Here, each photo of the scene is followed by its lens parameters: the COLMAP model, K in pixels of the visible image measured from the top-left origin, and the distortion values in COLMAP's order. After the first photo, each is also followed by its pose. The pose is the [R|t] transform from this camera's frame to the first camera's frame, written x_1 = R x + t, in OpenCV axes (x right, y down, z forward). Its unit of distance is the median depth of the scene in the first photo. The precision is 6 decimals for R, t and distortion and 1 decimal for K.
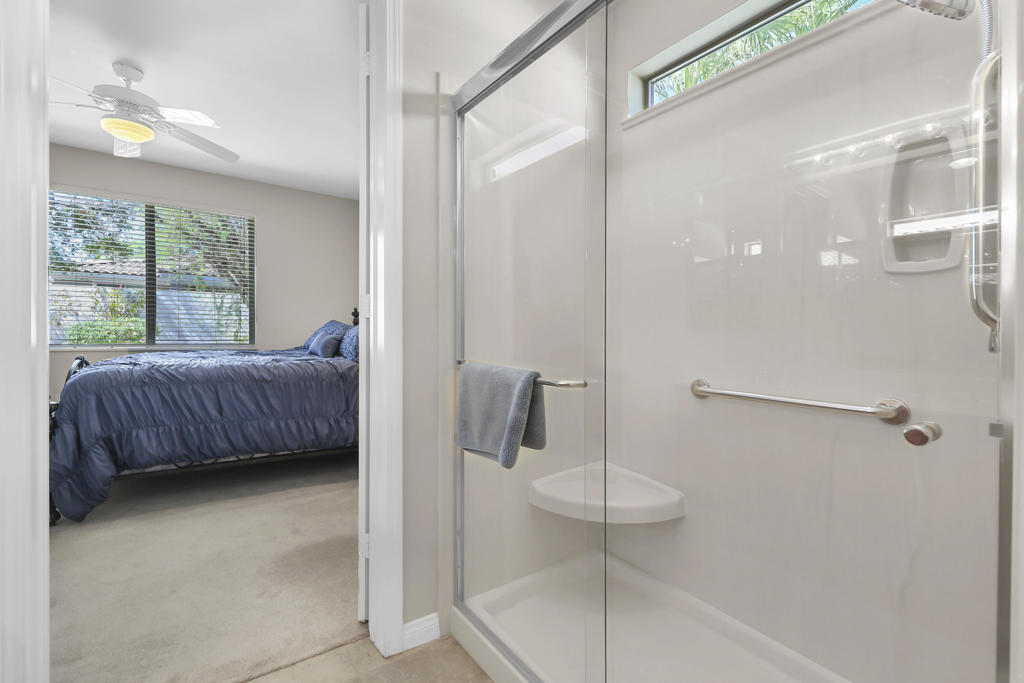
lens RADIAL K [[441.4, 0, 512.0], [0, 441.4, 341.5], [0, 0, 1]] dist [-0.000974, -0.000216]
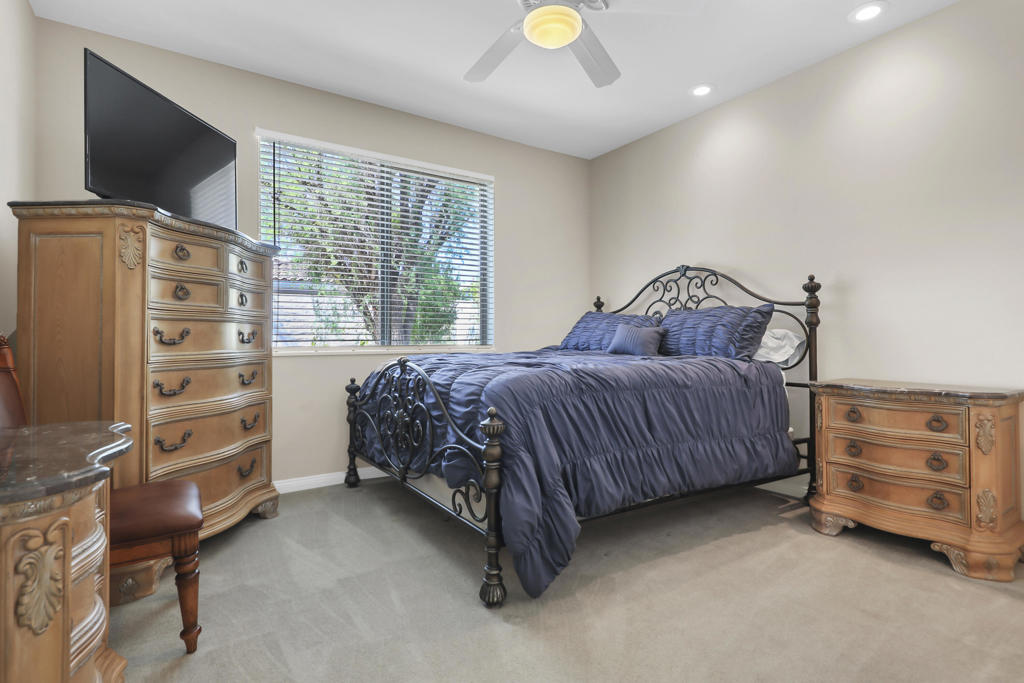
lens RADIAL K [[511.3, 0, 512.0], [0, 511.3, 341.5], [0, 0, 1]] dist [0.001960, 0.000235]
pose [[0.999246, -0.019380, -0.033653, -0.776901], [0.018831, 0.999686, -0.016555, 0.023994], [0.033963, 0.015909, 0.999296, 0.166600]]
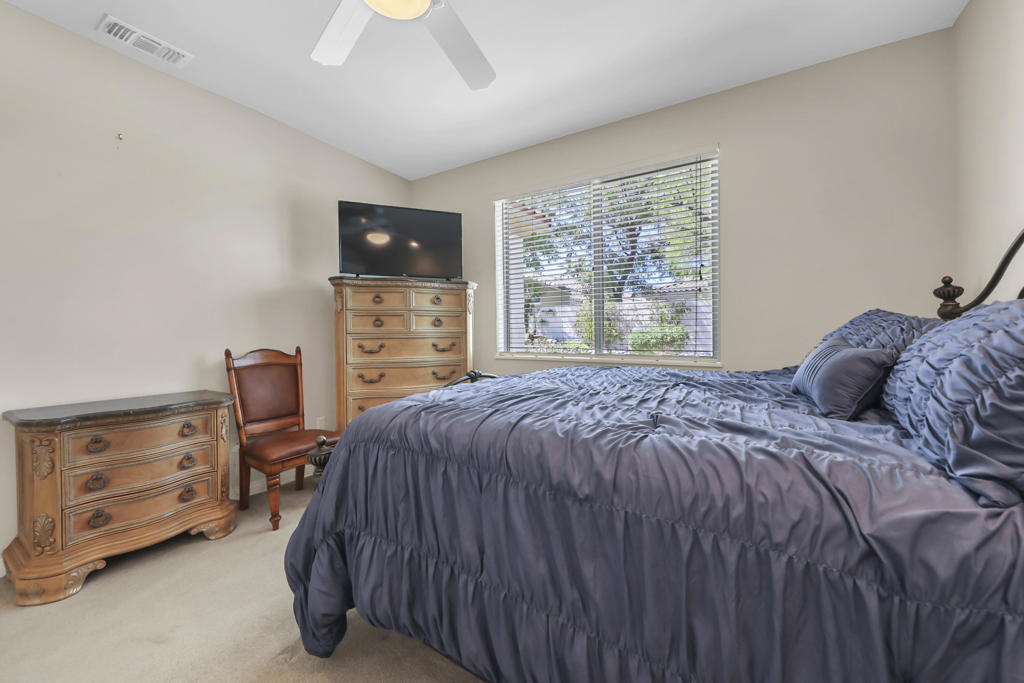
lens RADIAL K [[380.7, 0, 525.5], [0, 380.7, 339.6], [0, 0, 1]] dist [0.001283, 0.000025]
pose [[0.395548, 0.000670, -0.918445, -0.301545], [-0.008443, 0.999960, -0.002907, -0.023986], [0.918406, 0.008905, 0.395538, 0.821357]]
